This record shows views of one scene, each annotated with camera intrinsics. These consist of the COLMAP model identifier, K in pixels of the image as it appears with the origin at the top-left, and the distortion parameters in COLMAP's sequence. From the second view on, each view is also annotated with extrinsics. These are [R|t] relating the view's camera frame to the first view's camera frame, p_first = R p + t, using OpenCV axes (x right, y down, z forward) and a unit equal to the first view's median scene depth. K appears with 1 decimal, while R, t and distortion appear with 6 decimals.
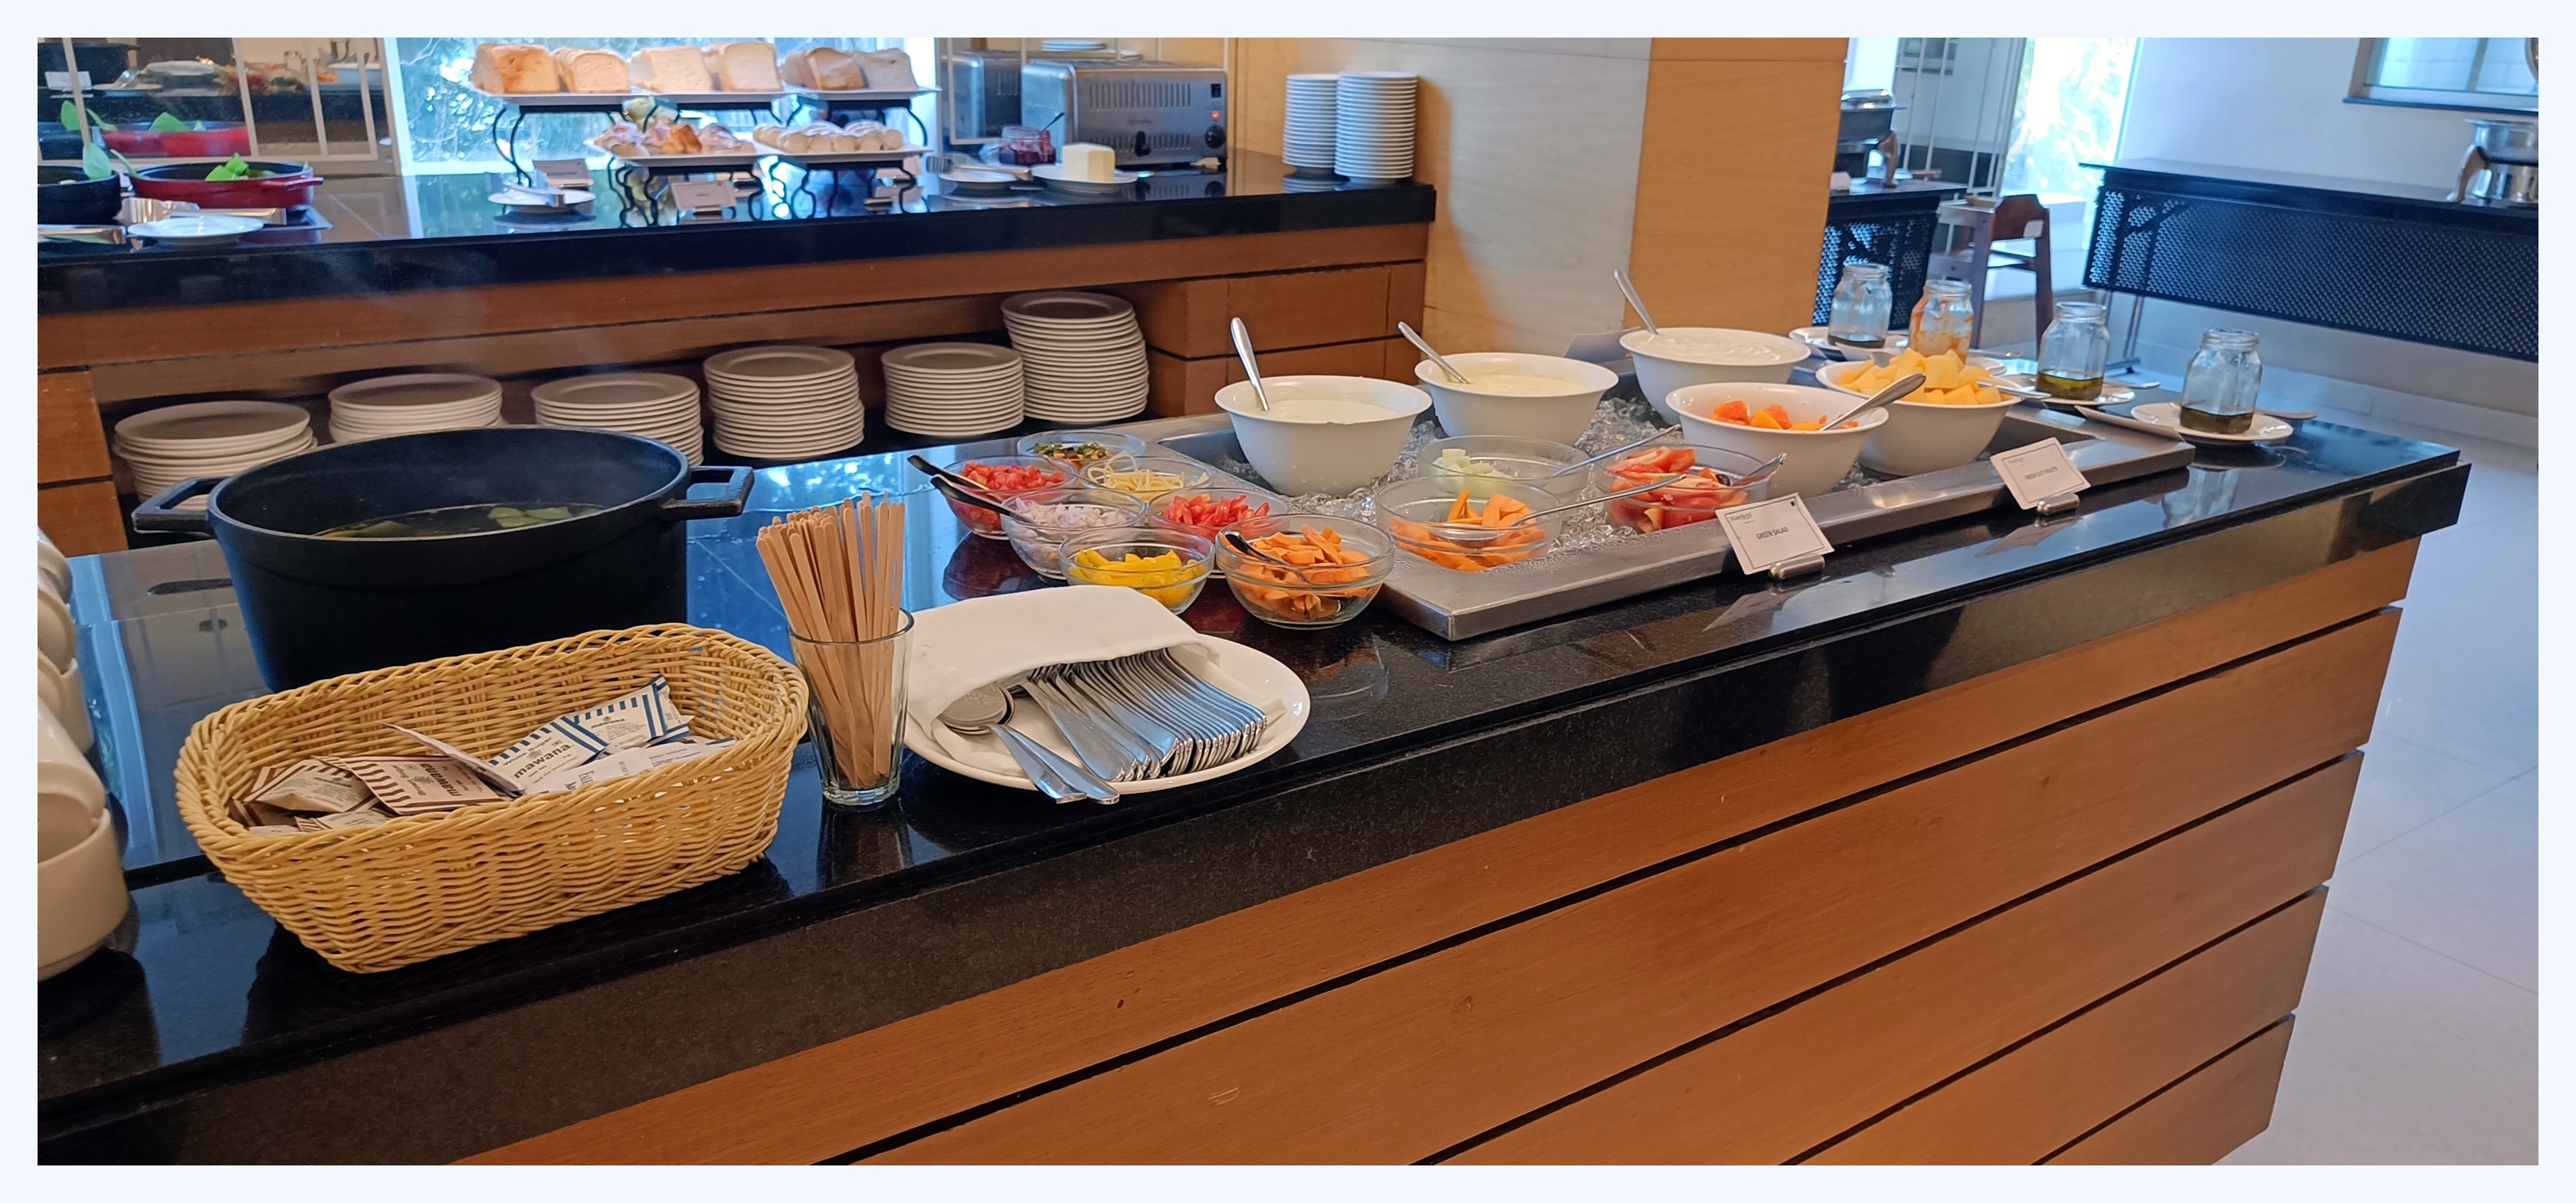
lens RADIAL K [[1726.3, 0, 1288.0], [0, 1726.3, 601.5], [0, 0, 1]] dist [-0.000852, -0.001745]
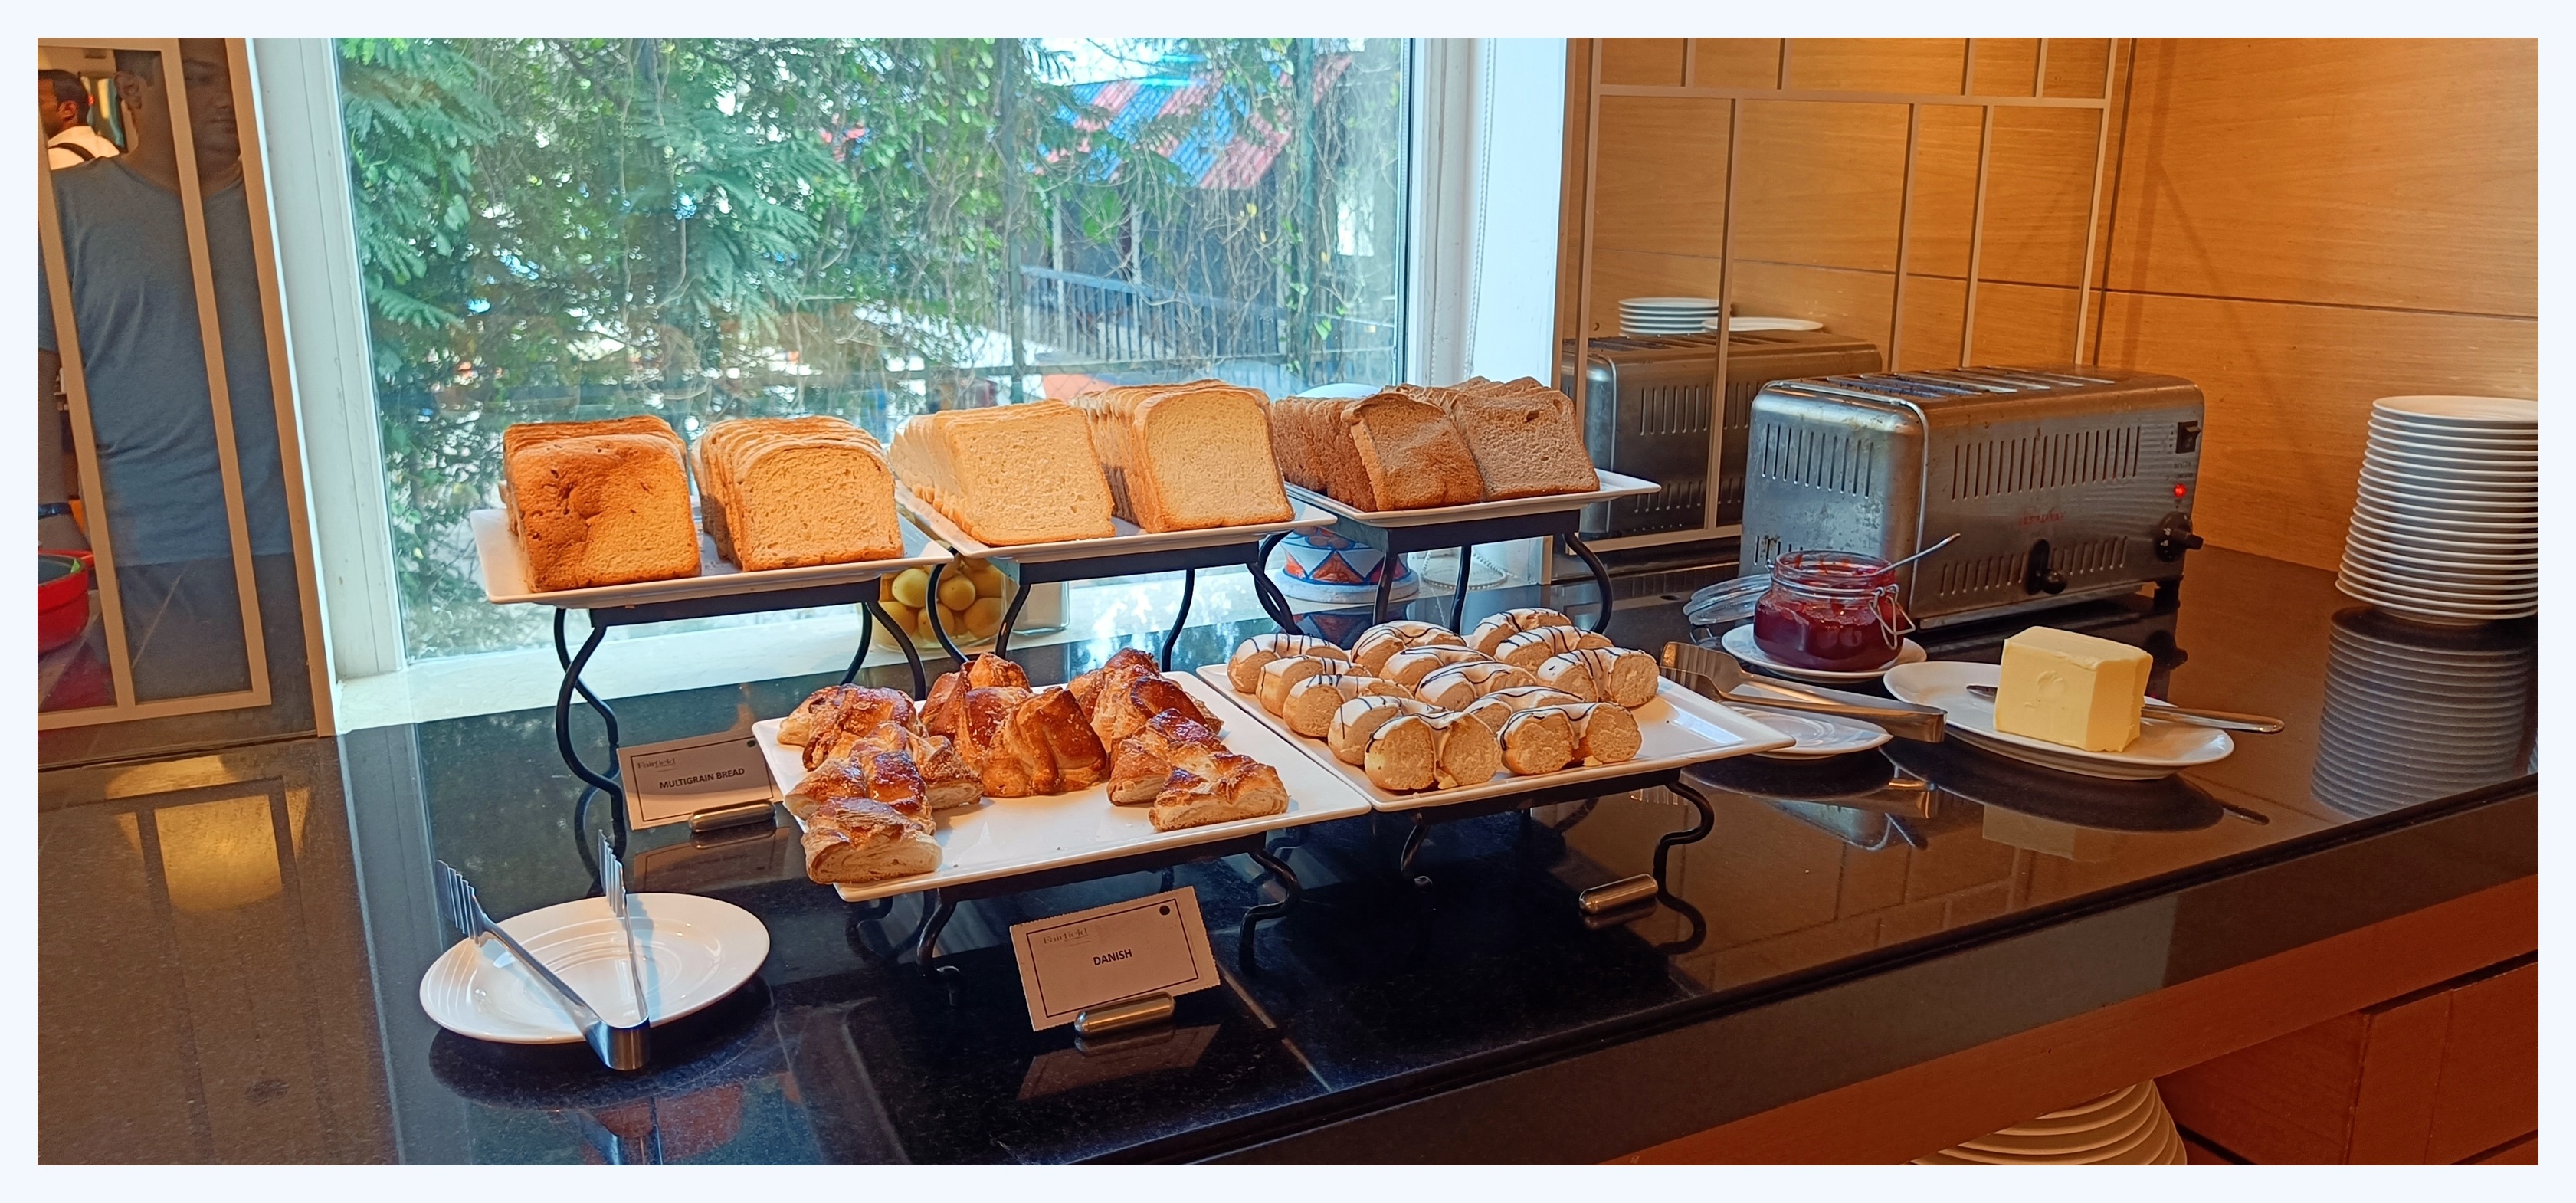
lens RADIAL K [[1726.3, 0, 1288.0], [0, 1726.3, 601.5], [0, 0, 1]] dist [-0.000852, -0.001745]
pose [[0.989984, 0.006761, -0.141017, -0.232436], [-0.021527, 0.994401, -0.103452, -0.231115], [0.139528, 0.105452, 0.984587, 0.611974]]
